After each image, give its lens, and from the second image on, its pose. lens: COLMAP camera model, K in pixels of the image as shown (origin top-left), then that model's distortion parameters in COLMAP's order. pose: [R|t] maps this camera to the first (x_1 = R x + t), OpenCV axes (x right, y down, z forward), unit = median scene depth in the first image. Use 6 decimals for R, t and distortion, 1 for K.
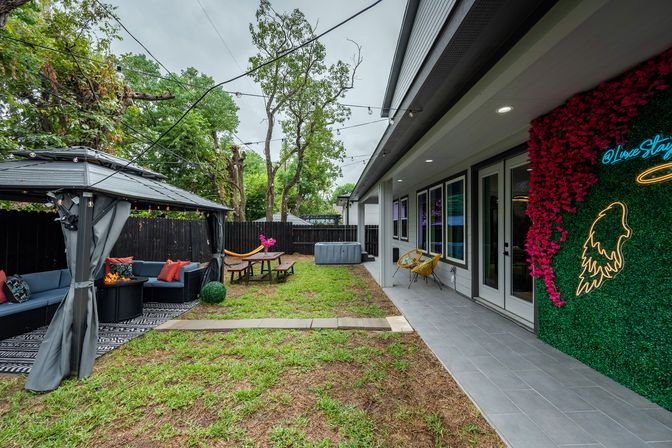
lens RADIAL K [[281.5, 0, 335.7], [0, 281.5, 228.4], [0, 0, 1]] dist [-0.014234, 0.000039]
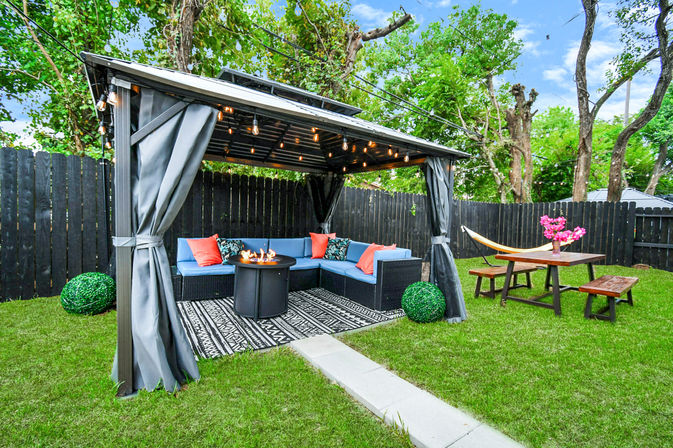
lens RADIAL K [[281.9, 0, 336.2], [0, 281.9, 228.4], [0, 0, 1]] dist [-0.014234, 0.000039]
pose [[0.562400, 0.047042, -0.825526, -0.094375], [-0.046892, 0.998588, 0.024957, 0.077456], [0.825534, 0.024675, 0.563812, 0.593113]]
